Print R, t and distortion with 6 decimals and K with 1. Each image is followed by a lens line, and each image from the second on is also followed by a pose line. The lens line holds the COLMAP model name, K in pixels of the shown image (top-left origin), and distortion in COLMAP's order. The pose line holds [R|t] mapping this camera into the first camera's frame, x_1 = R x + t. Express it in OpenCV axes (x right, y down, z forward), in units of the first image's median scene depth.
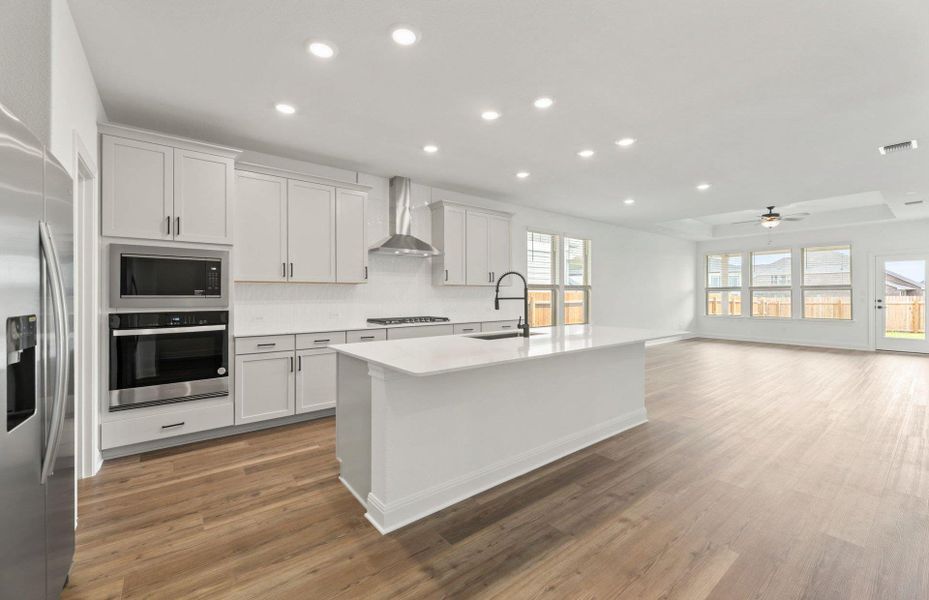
lens RADIAL K [[384.6, 0, 458.3], [0, 384.6, 295.0], [0, 0, 1]] dist [0.001293, 0.001124]
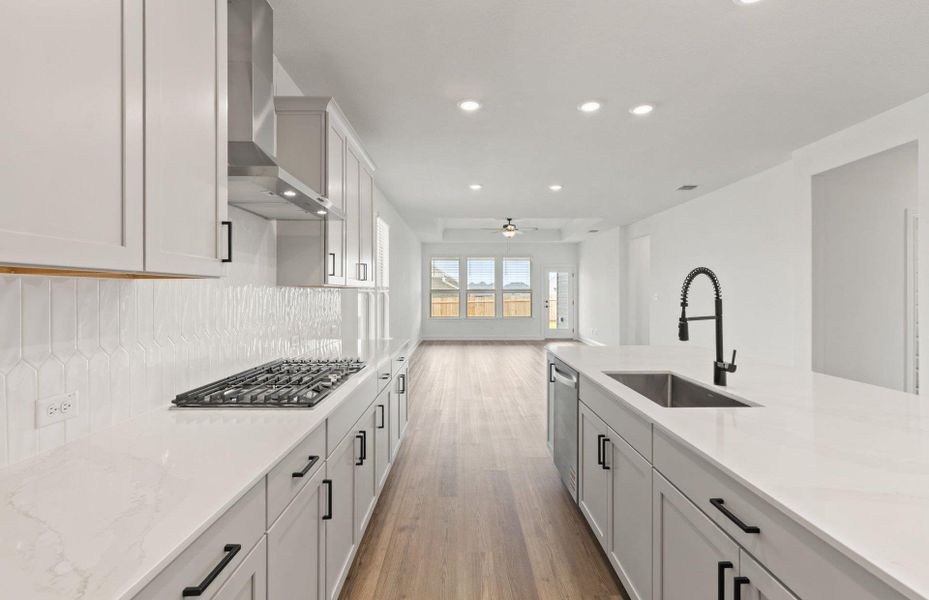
lens RADIAL K [[415.8, 0, 467.7], [0, 415.8, 296.7], [0, 0, 1]] dist [-0.000313, -0.000037]
pose [[0.585423, -0.005595, 0.810709, -0.472554], [0.000979, 0.999980, 0.006195, -0.022087], [-0.810727, -0.002833, 0.585417, 0.809910]]
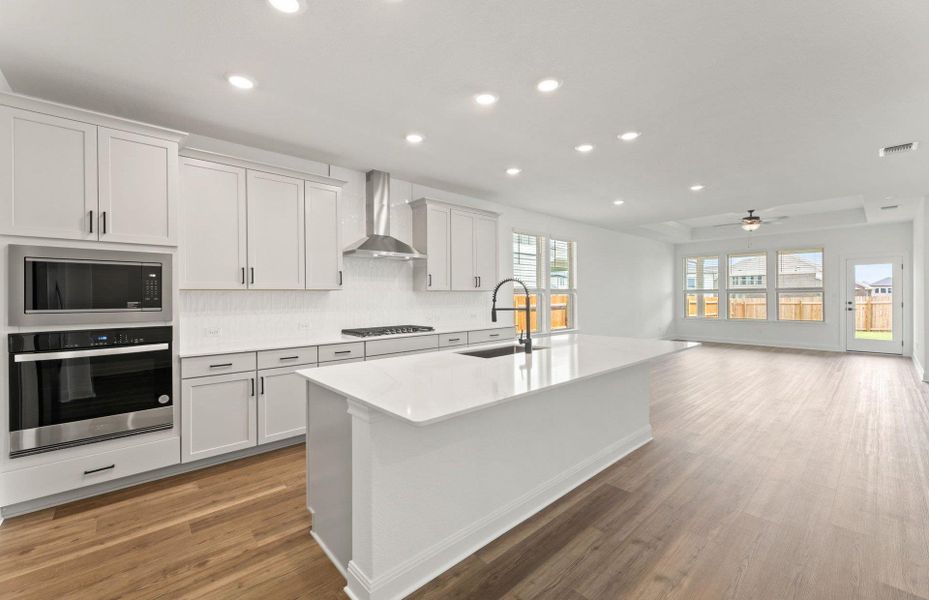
lens RADIAL K [[384.6, 0, 461.4], [0, 384.6, 297.5], [0, 0, 1]] dist [0.001293, 0.001124]
pose [[0.997107, -0.005361, 0.075818, -0.035956], [0.005005, 0.999976, 0.004879, -0.019804], [-0.075843, -0.004485, 0.997110, 0.116443]]
